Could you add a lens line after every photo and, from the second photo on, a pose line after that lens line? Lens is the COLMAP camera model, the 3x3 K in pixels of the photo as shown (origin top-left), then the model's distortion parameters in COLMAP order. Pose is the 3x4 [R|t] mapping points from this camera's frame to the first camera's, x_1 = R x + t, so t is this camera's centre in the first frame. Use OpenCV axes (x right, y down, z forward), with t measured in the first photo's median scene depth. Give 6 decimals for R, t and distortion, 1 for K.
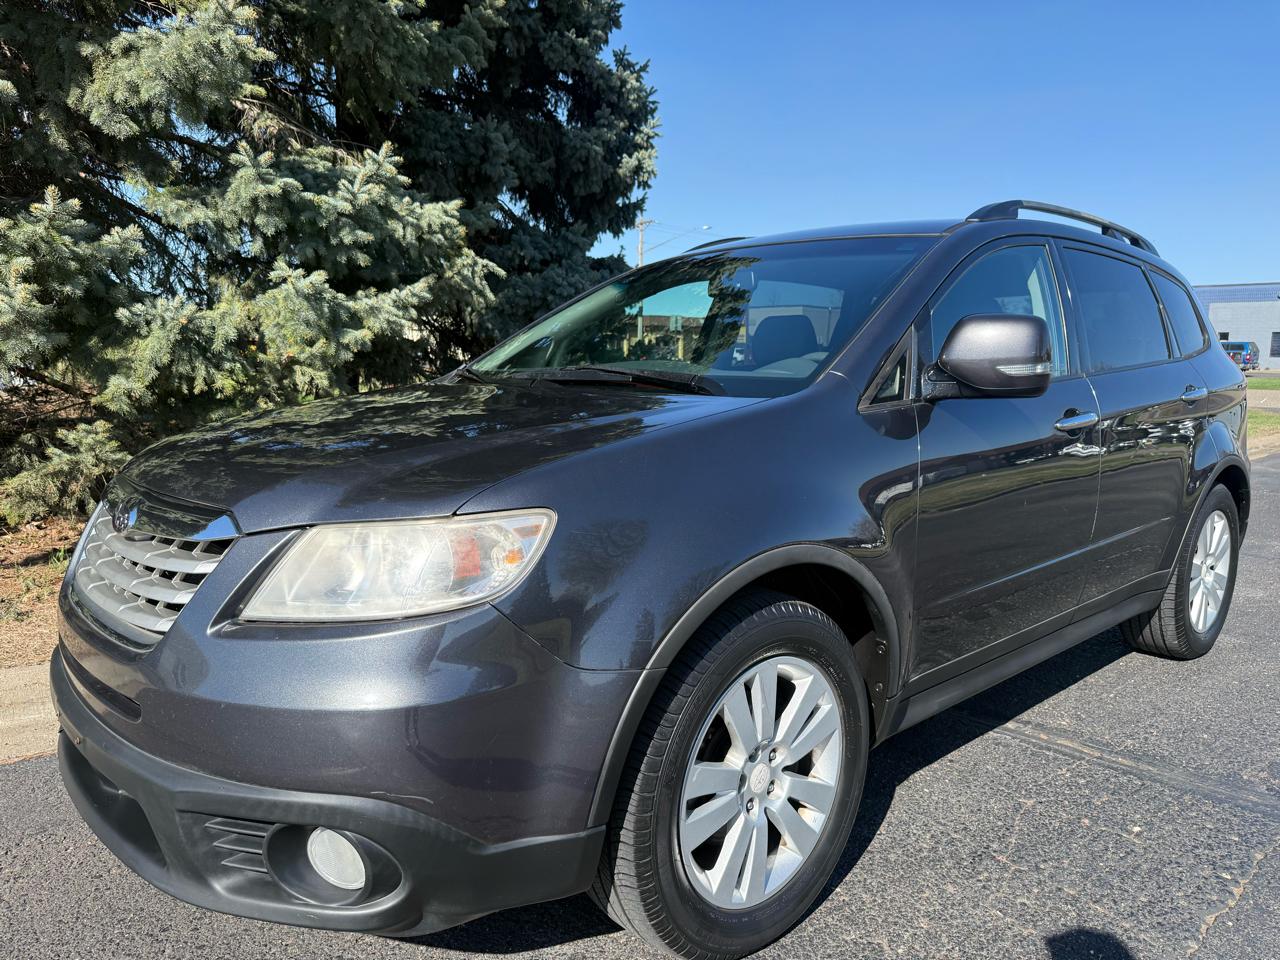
lens RADIAL K [[914.3, 0, 650.4], [0, 914.3, 484.4], [0, 0, 1]] dist [0.012990, -0.018480]
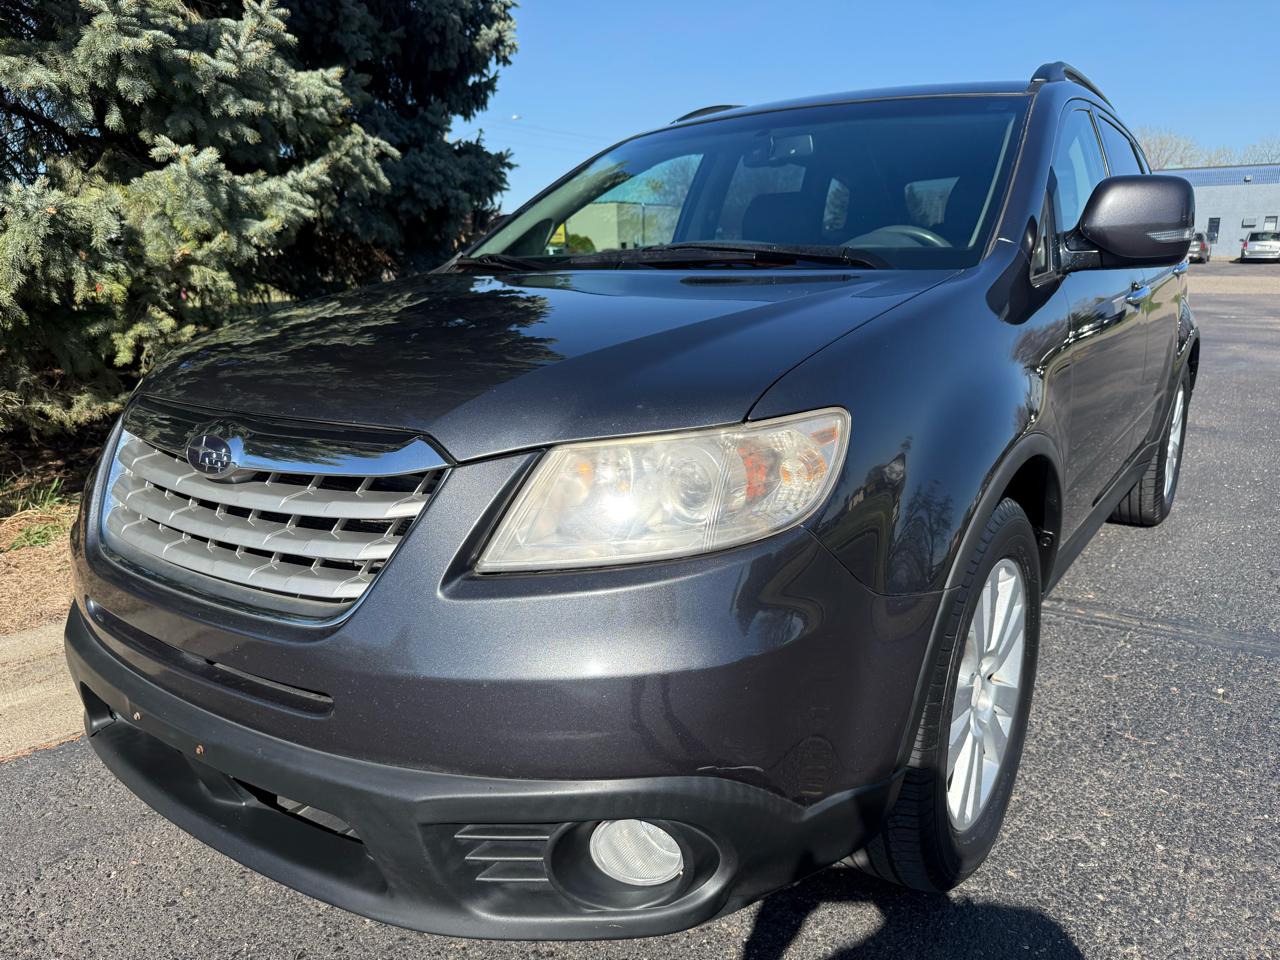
lens RADIAL K [[914.3, 0, 650.3], [0, 914.3, 484.9], [0, 0, 1]] dist [0.012990, -0.018480]
pose [[0.977255, -0.073224, 0.199026, -0.273312], [0.051913, 0.992545, 0.110266, -0.002218], [-0.205617, -0.097426, 0.973771, 0.139936]]
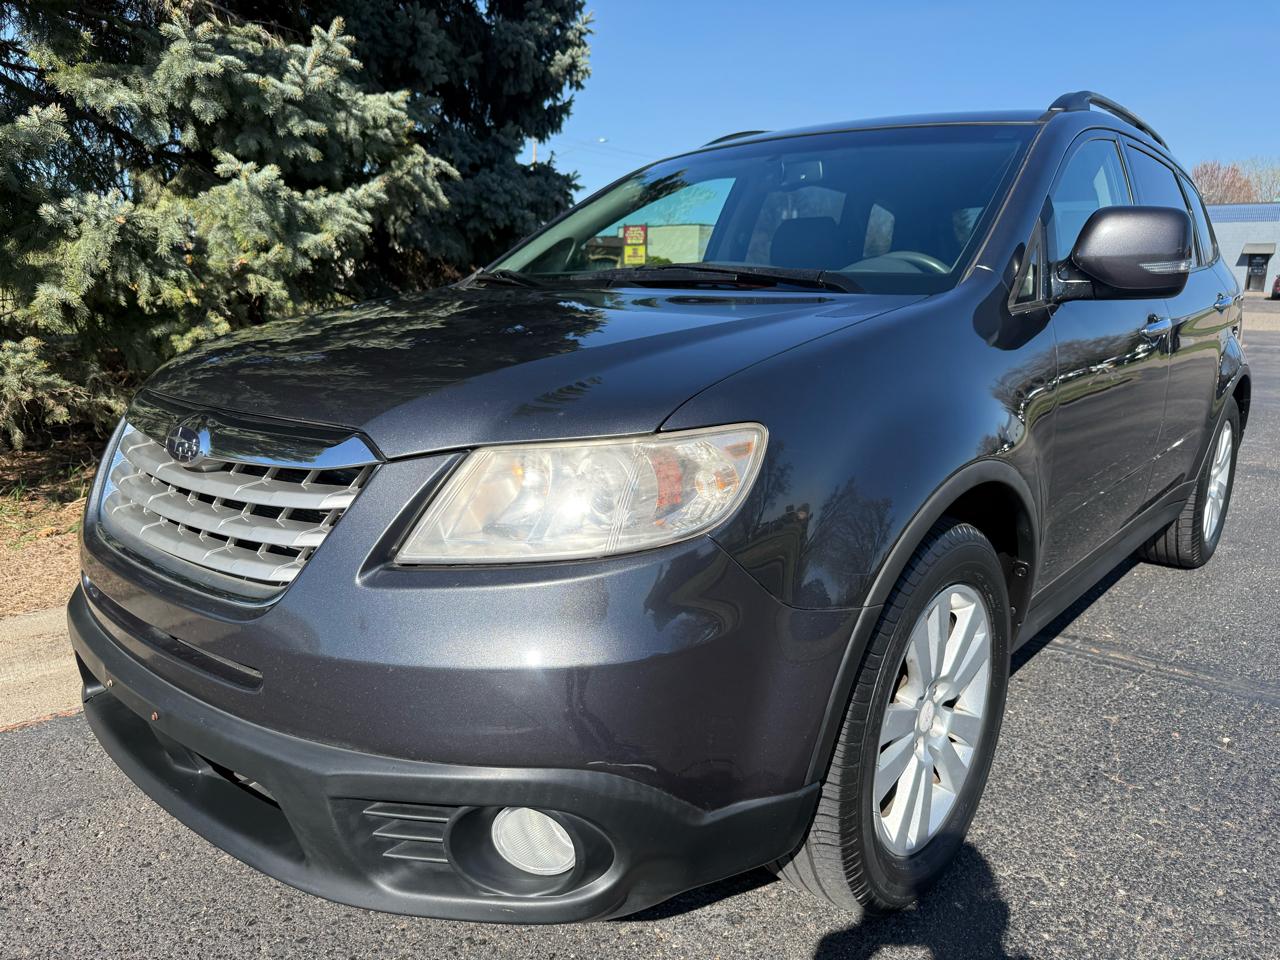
lens RADIAL K [[914.3, 0, 643.9], [0, 914.3, 481.4], [0, 0, 1]] dist [0.012990, -0.018480]
pose [[0.993327, -0.023531, 0.112907, -0.191955], [0.014341, 0.996567, 0.081534, 0.006196], [-0.114438, -0.079371, 0.990255, 0.105087]]
